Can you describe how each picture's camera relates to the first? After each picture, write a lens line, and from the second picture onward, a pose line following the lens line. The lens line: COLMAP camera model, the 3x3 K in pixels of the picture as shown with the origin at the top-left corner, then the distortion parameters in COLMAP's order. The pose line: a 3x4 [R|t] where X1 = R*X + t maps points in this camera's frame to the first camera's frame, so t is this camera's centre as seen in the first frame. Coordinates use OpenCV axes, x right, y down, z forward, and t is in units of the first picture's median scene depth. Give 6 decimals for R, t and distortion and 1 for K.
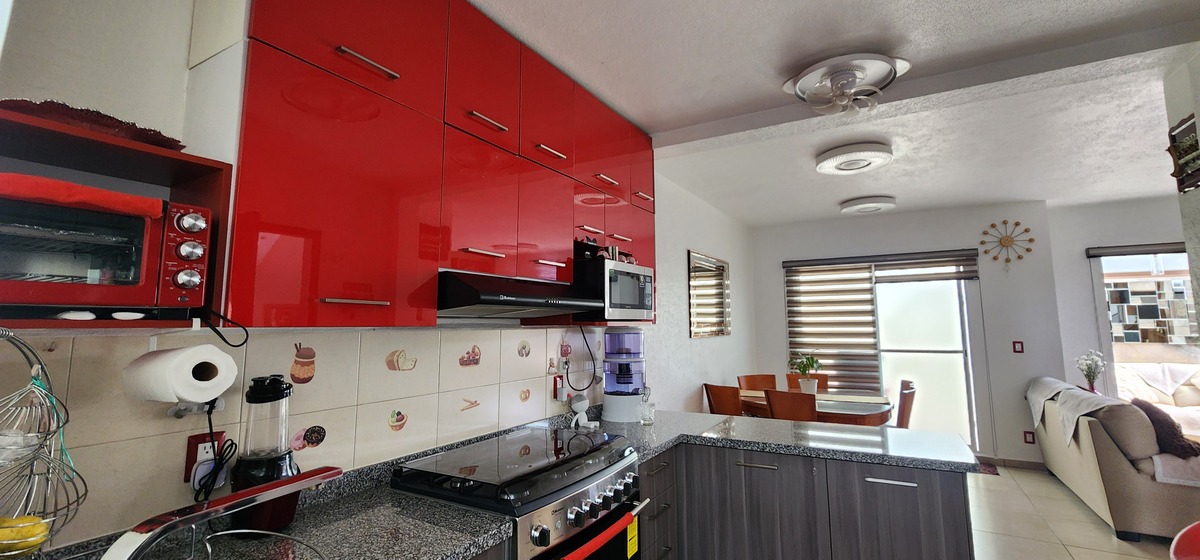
lens RADIAL K [[502.1, 0, 604.6], [0, 502.1, 263.0], [0, 0, 1]] dist [-0.014314, 0.007573]
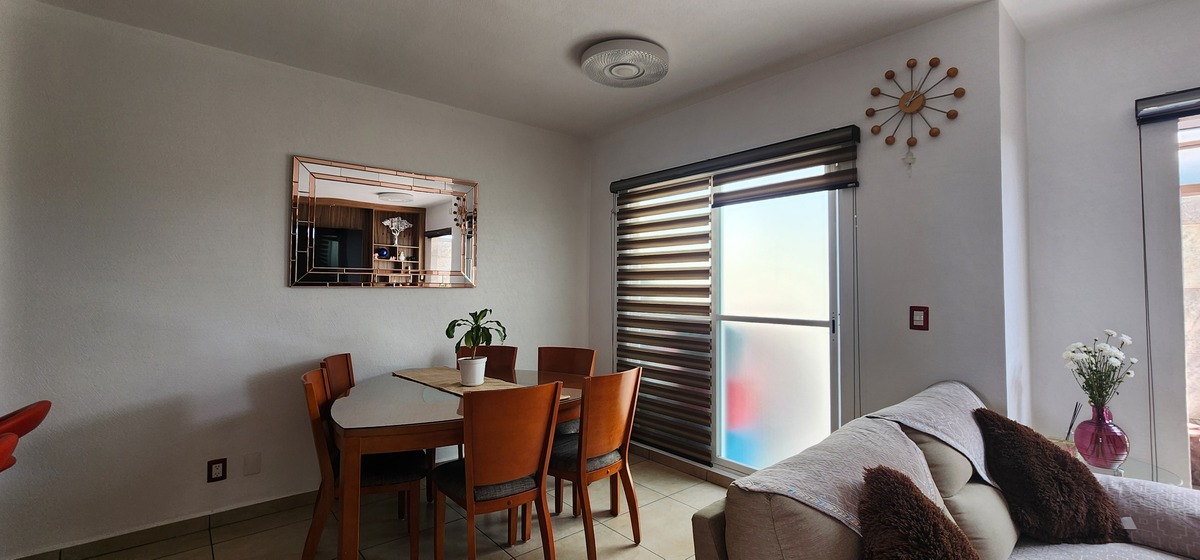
lens RADIAL K [[497.2, 0, 606.7], [0, 497.2, 267.7], [0, 0, 1]] dist [-0.000436, 0.000234]
pose [[0.946257, 0.001327, -0.323412, 0.666924], [0.024661, 0.996784, 0.076244, 0.070922], [0.322473, -0.080122, 0.943182, 0.423712]]
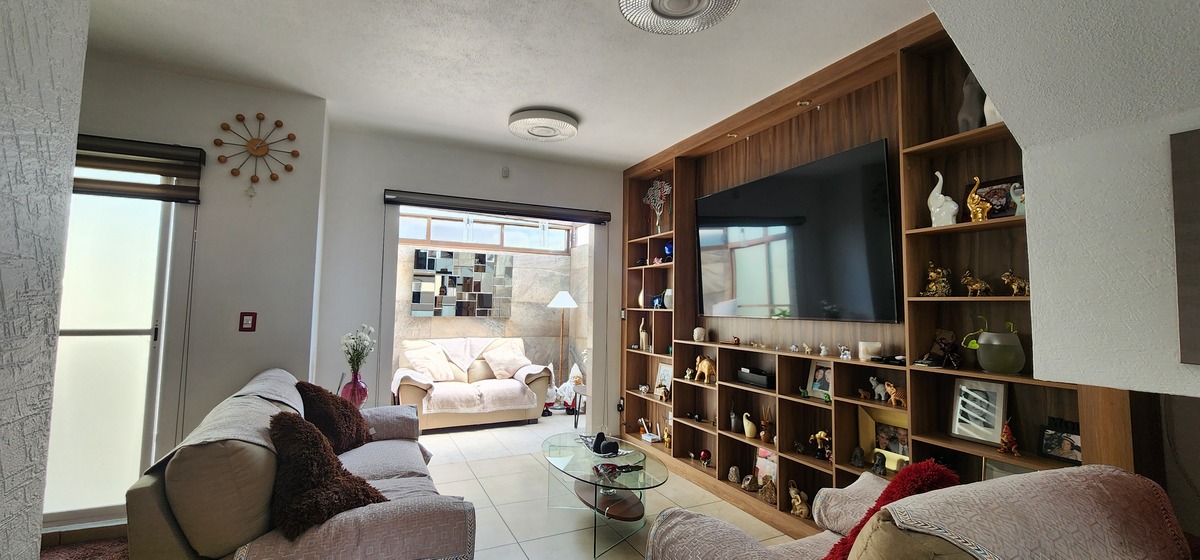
lens RADIAL K [[497.2, 0, 606.7], [0, 497.2, 267.7], [0, 0, 1]] dist [-0.000436, 0.000234]
pose [[0.556725, 0.078251, 0.827003, 0.542979], [-0.117425, 0.992970, -0.014906, 0.058444], [-0.822356, -0.088812, 0.562000, 0.294185]]
